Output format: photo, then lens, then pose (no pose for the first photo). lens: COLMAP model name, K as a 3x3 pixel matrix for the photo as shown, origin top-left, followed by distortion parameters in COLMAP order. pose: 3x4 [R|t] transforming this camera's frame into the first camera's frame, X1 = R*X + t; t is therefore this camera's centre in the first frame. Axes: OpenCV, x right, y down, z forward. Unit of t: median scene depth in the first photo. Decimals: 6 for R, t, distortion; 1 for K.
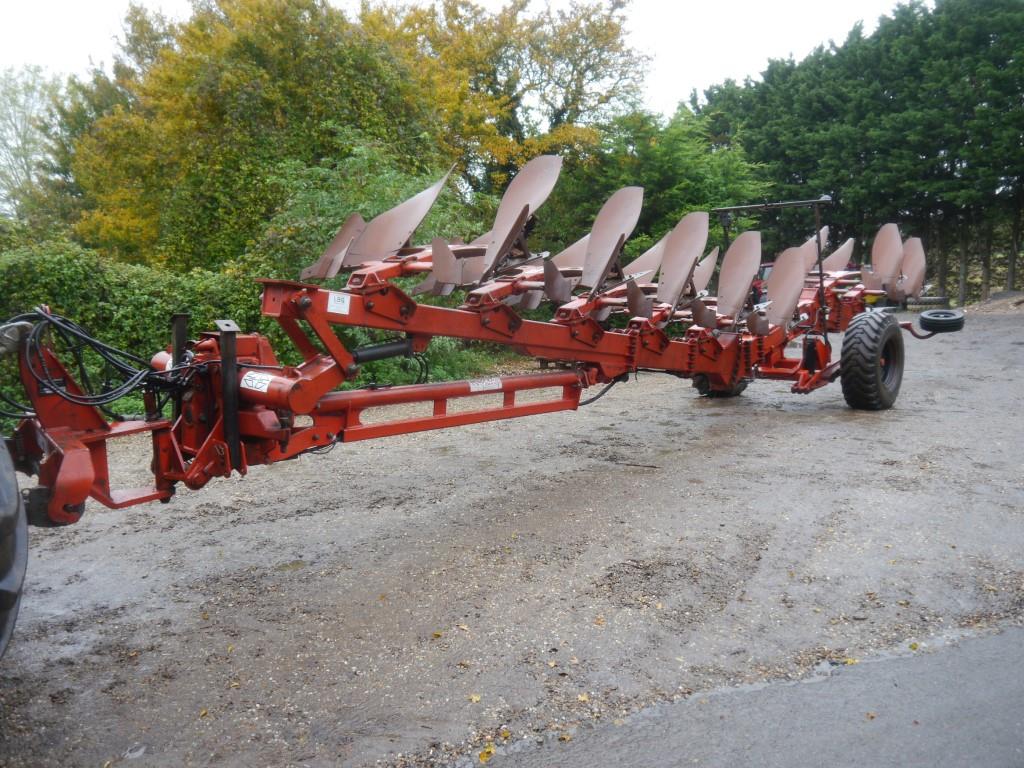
lens RADIAL K [[890.3, 0, 512.0], [0, 890.3, 384.0], [0, 0, 1]] dist [0.006993, 0.006059]
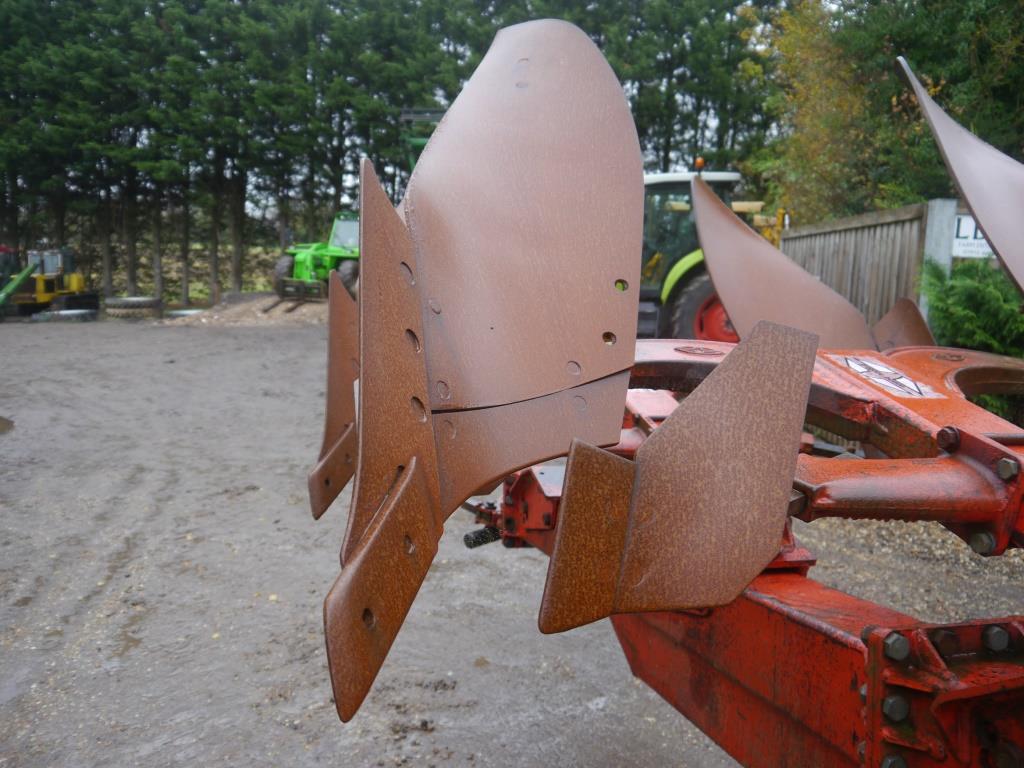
lens RADIAL K [[841.8, 0, 512.0], [0, 841.8, 384.0], [0, 0, 1]] dist [-0.030674, 0.008679]
pose [[0.595935, -0.082381, 0.798796, 0.080601], [0.064186, 0.996428, 0.054878, -0.039209], [-0.800463, 0.018568, 0.599094, 0.294520]]
